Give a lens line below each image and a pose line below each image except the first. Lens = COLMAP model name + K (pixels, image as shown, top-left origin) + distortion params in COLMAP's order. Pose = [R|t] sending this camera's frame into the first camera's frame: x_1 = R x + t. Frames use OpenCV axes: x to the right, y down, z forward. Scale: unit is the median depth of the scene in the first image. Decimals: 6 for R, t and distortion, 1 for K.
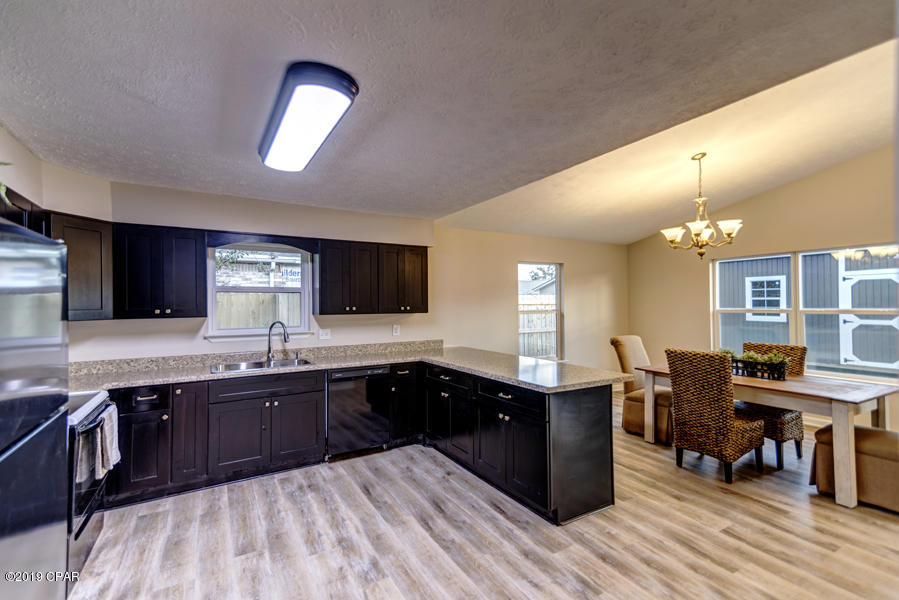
lens RADIAL K [[399.1, 0, 449.5], [0, 399.1, 300.0], [0, 0, 1]] dist [0.039184, -0.000087]
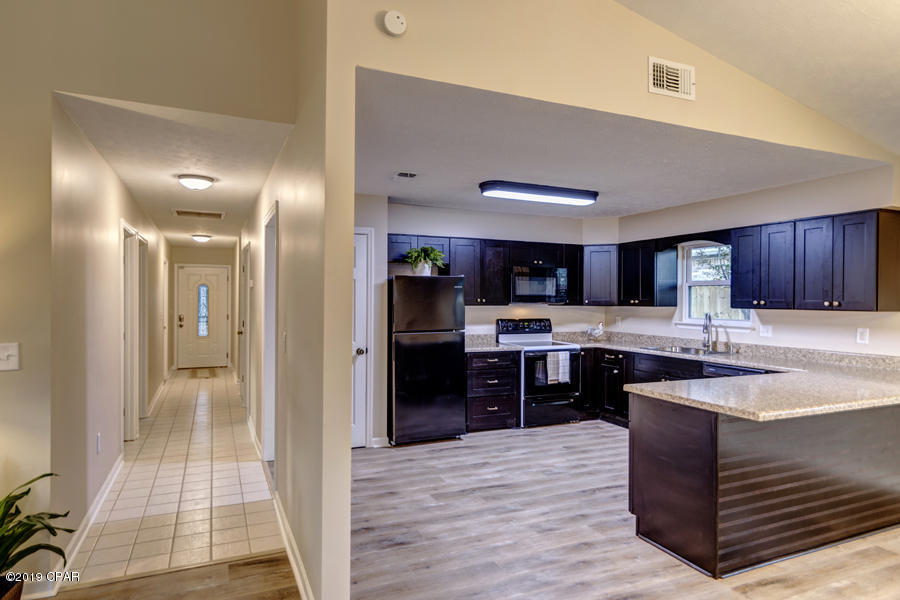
lens RADIAL K [[537.6, 0, 450.0], [0, 537.6, 300.0], [0, 0, 1]] dist [0.012573, -0.001969]
pose [[-0.110848, 0.010978, -0.993777, 1.374718], [0.006708, 0.999924, 0.010297, -0.000967], [0.993815, -0.005525, -0.110913, 0.632207]]
